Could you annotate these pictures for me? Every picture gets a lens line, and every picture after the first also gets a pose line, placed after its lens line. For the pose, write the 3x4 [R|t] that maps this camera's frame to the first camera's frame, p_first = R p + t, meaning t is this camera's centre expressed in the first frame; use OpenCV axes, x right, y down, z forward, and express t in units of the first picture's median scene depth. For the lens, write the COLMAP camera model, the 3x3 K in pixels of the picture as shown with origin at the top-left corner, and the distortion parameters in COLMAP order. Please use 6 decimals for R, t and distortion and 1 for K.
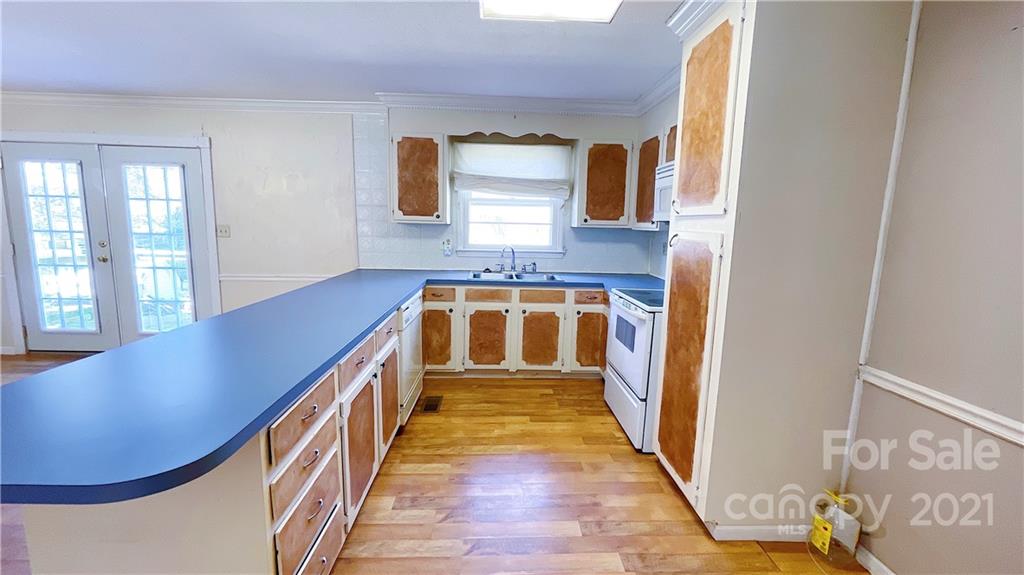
lens RADIAL K [[414.3, 0, 512.7], [0, 414.3, 284.1], [0, 0, 1]] dist [-0.000292, -0.000519]
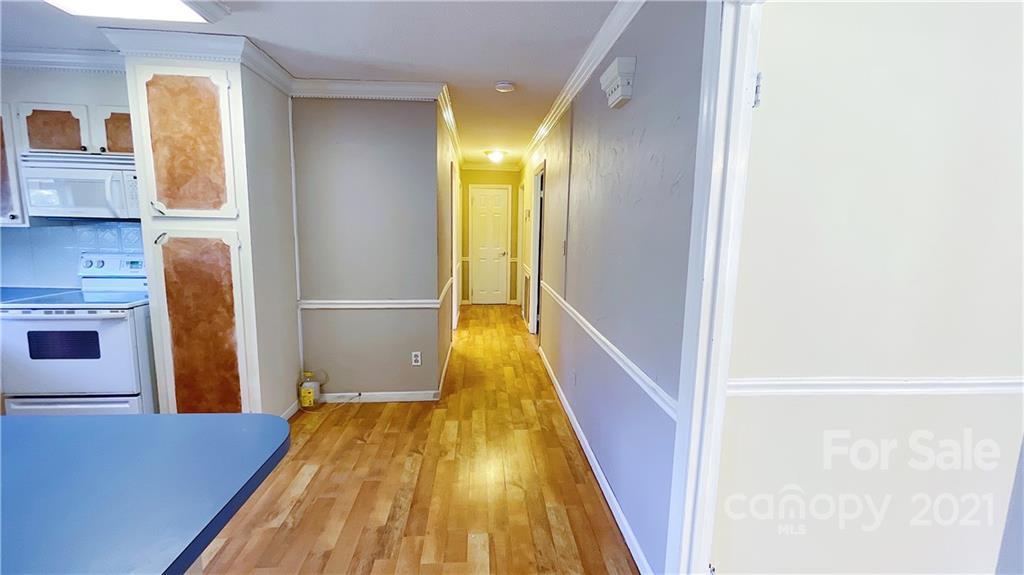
lens RADIAL K [[407.1, 0, 517.3], [0, 407.1, 280.7], [0, 0, 1]] dist [-0.007142, -0.000203]
pose [[-0.045975, -0.157446, 0.986457, -0.456709], [0.119960, 0.979485, 0.161925, -0.030583], [-0.991714, 0.125780, -0.026145, 0.041218]]
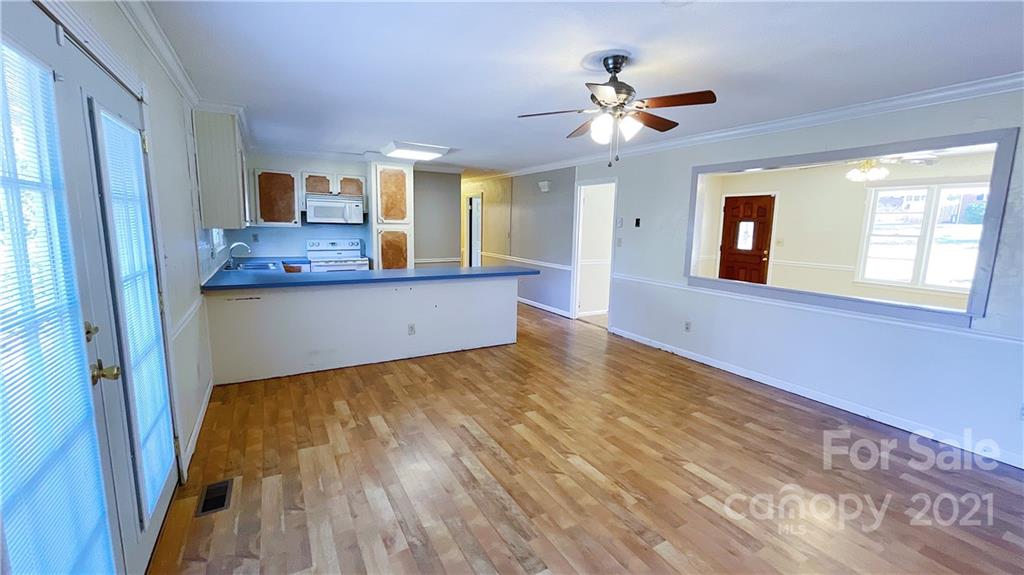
lens RADIAL K [[414.3, 0, 512.7], [0, 414.3, 284.1], [0, 0, 1]] dist [-0.000292, -0.000519]
pose [[-0.467291, -0.159458, 0.869605, -1.531993], [0.093074, 0.969262, 0.227746, -0.188732], [-0.879191, 0.187361, -0.438086, 0.899638]]
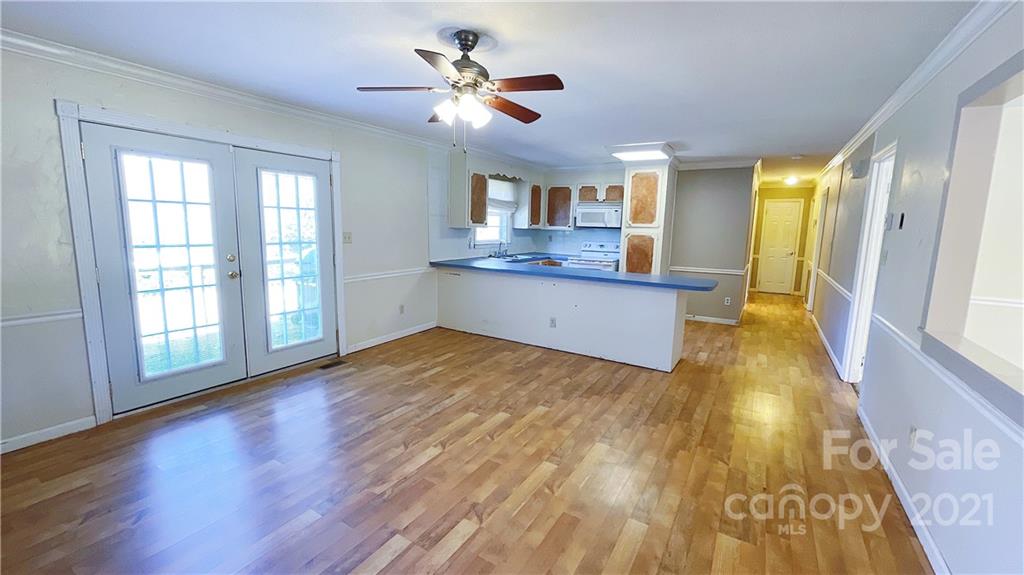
lens RADIAL K [[414.3, 0, 512.7], [0, 414.3, 284.1], [0, 0, 1]] dist [-0.000292, -0.000519]
pose [[0.557757, -0.128777, 0.819953, -1.484453], [0.107533, 0.990776, 0.082459, -0.053112], [-0.823009, 0.042180, 0.566460, 0.015588]]
